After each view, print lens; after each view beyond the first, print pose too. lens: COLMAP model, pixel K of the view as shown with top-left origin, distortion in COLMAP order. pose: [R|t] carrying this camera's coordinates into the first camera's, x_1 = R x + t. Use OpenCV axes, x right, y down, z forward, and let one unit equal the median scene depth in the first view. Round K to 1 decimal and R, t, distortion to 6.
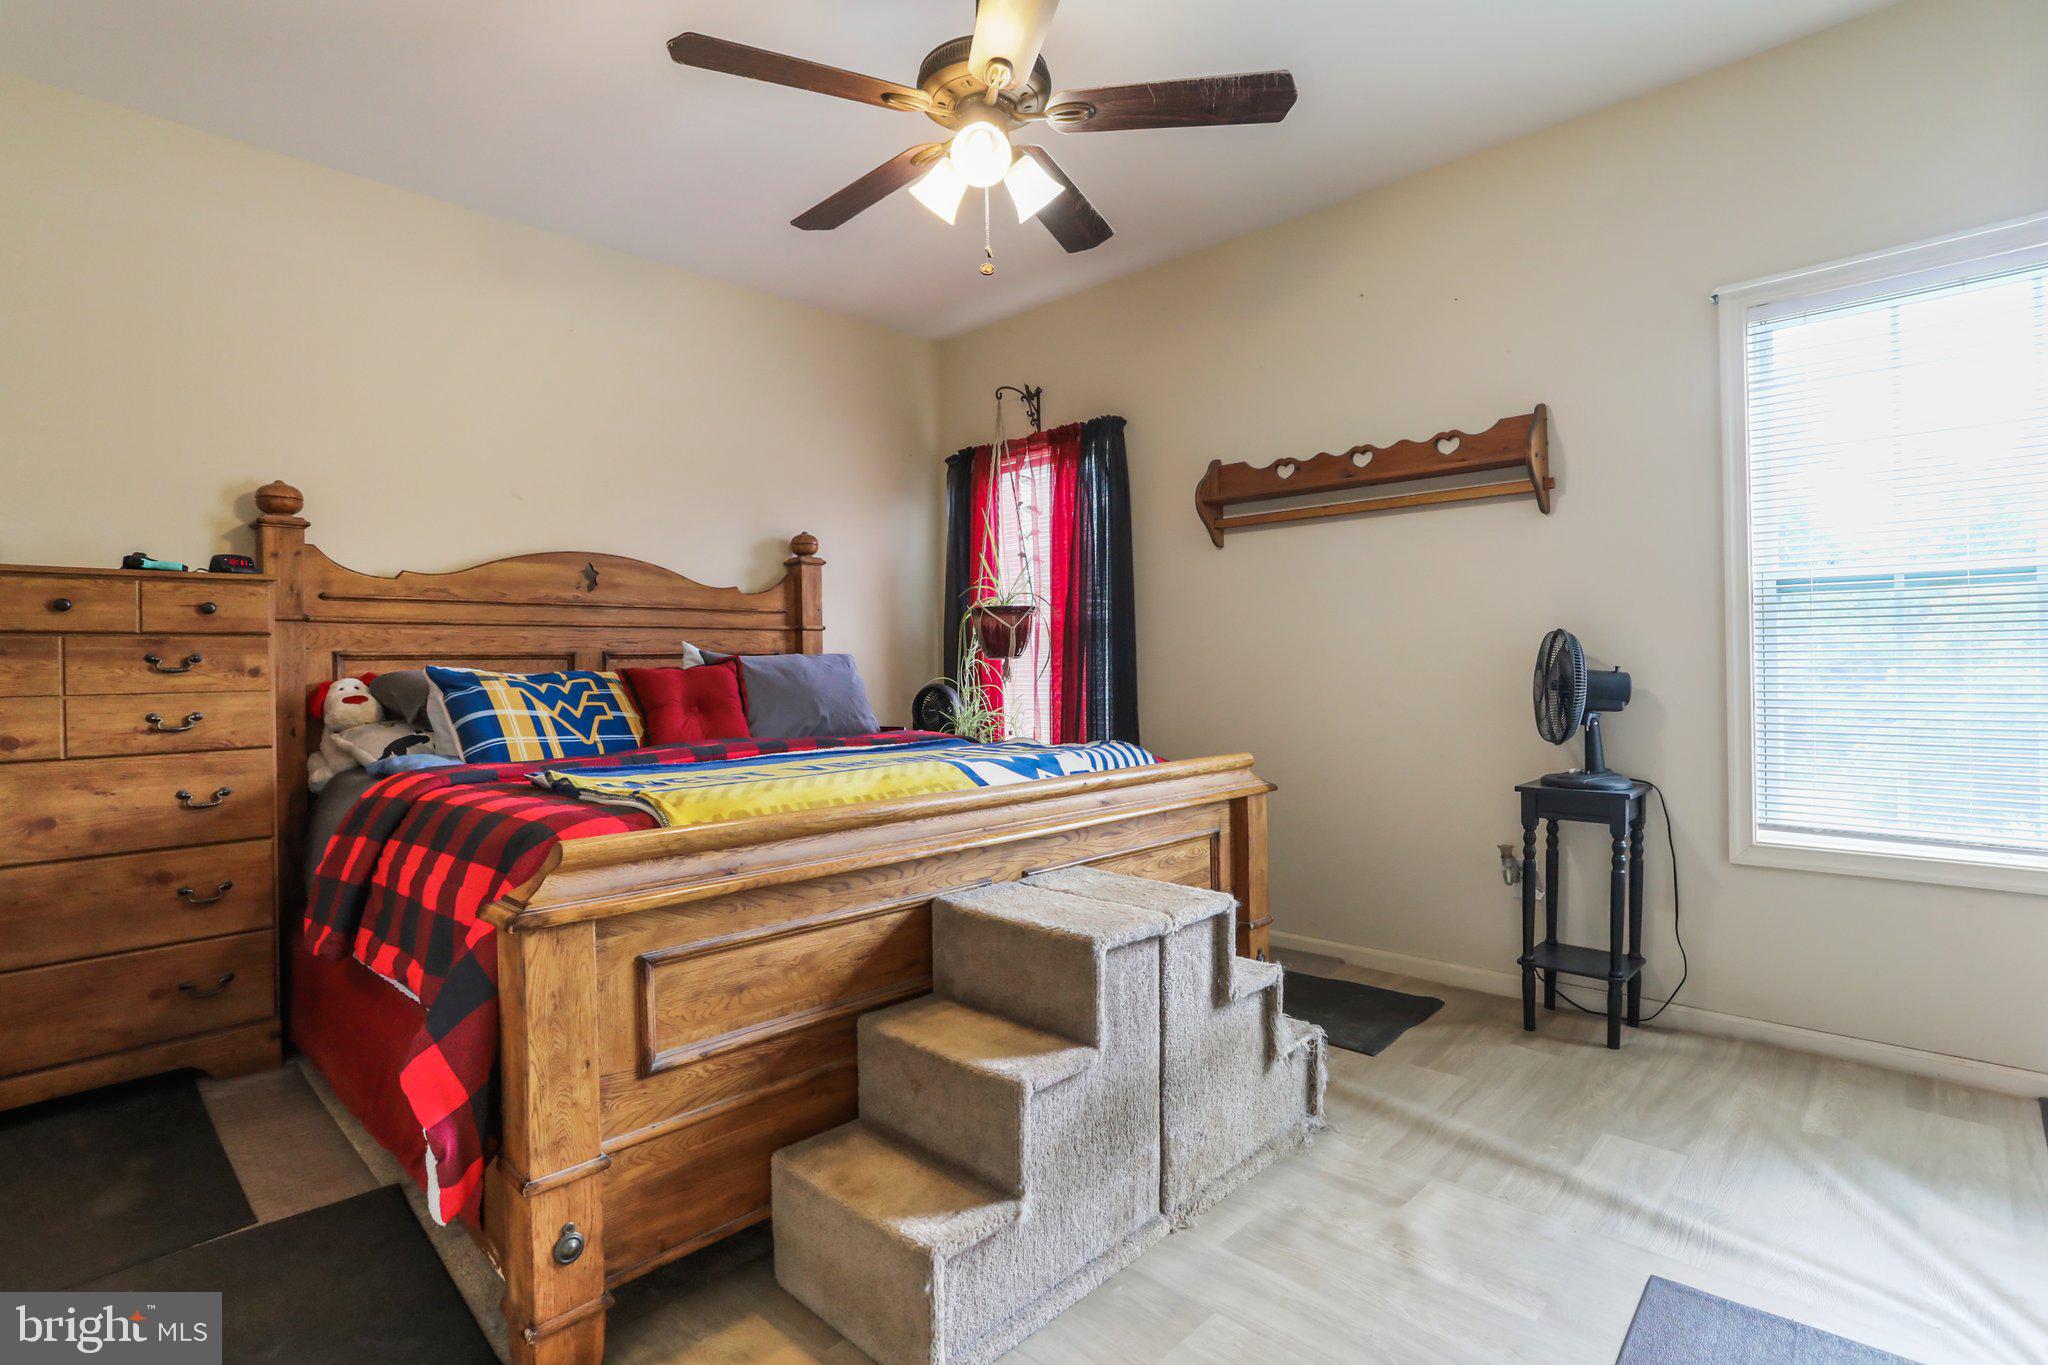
lens RADIAL K [[1008.2, 0, 1024.0], [0, 1008.2, 682.5], [0, 0, 1]] dist [-0.053117, 0.028612]
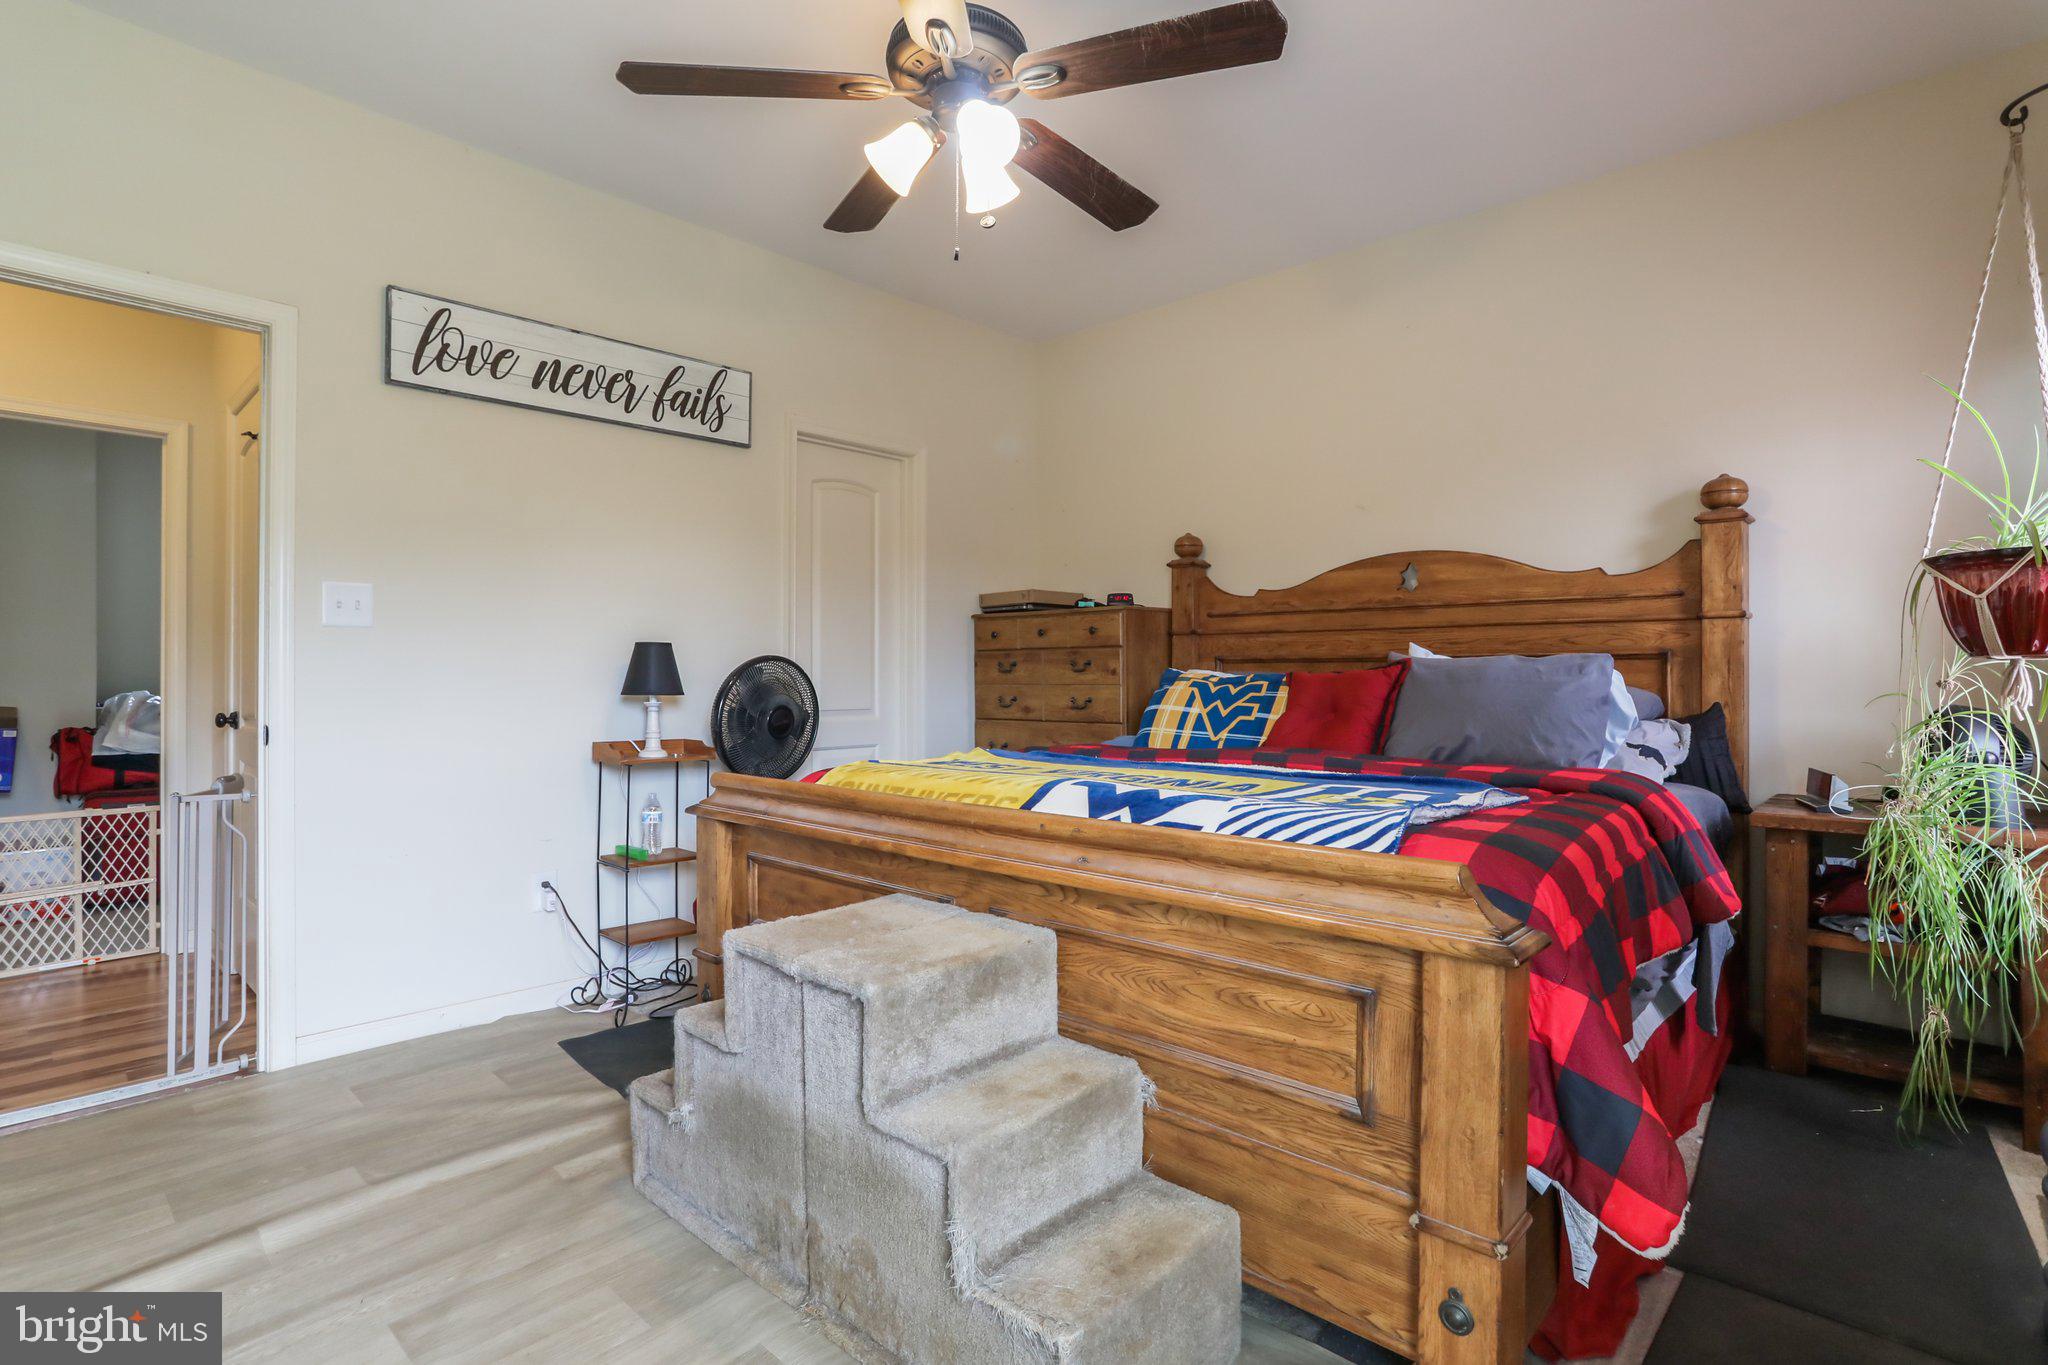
lens RADIAL K [[1008.2, 0, 1024.0], [0, 1008.2, 682.5], [0, 0, 1]] dist [-0.053117, 0.028612]
pose [[0.025964, 0.023653, -0.999383, 0.623763], [-0.013304, 0.999640, 0.023314, -0.024040], [0.999574, 0.012690, 0.026269, 0.703145]]
